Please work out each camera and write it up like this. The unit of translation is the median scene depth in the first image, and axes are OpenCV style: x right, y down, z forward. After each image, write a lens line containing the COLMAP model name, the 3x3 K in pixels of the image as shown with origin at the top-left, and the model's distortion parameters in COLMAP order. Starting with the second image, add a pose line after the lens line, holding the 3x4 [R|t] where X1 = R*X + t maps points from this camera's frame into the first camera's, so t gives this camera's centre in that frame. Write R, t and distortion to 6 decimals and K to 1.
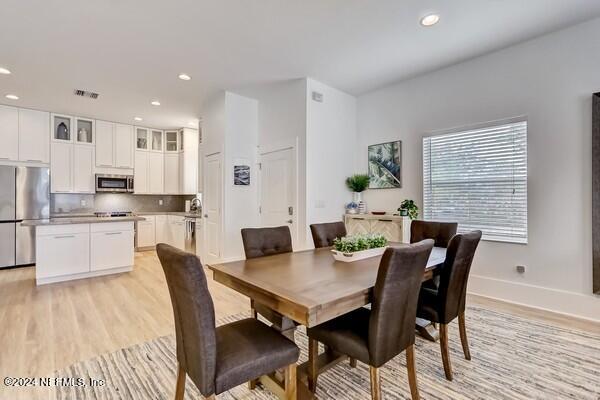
lens RADIAL K [[277.3, 0, 299.5], [0, 277.3, 198.4], [0, 0, 1]] dist [-0.008327, 0.000401]
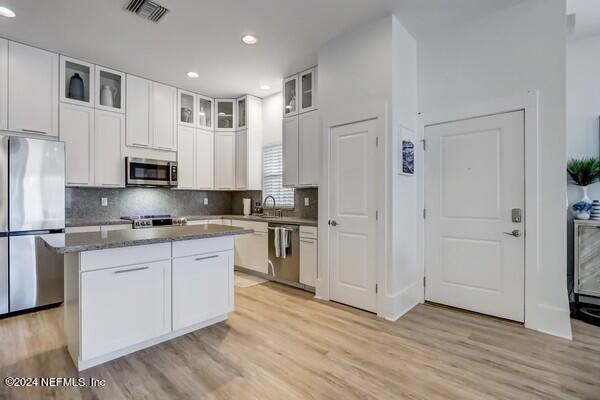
lens RADIAL K [[277.3, 0, 293.4], [0, 277.3, 200.8], [0, 0, 1]] dist [-0.008327, 0.000401]
pose [[0.997129, 0.002970, 0.075662, -0.412631], [-0.003896, 0.999919, 0.012085, 0.005233], [-0.075620, -0.012345, 0.997060, 0.331869]]
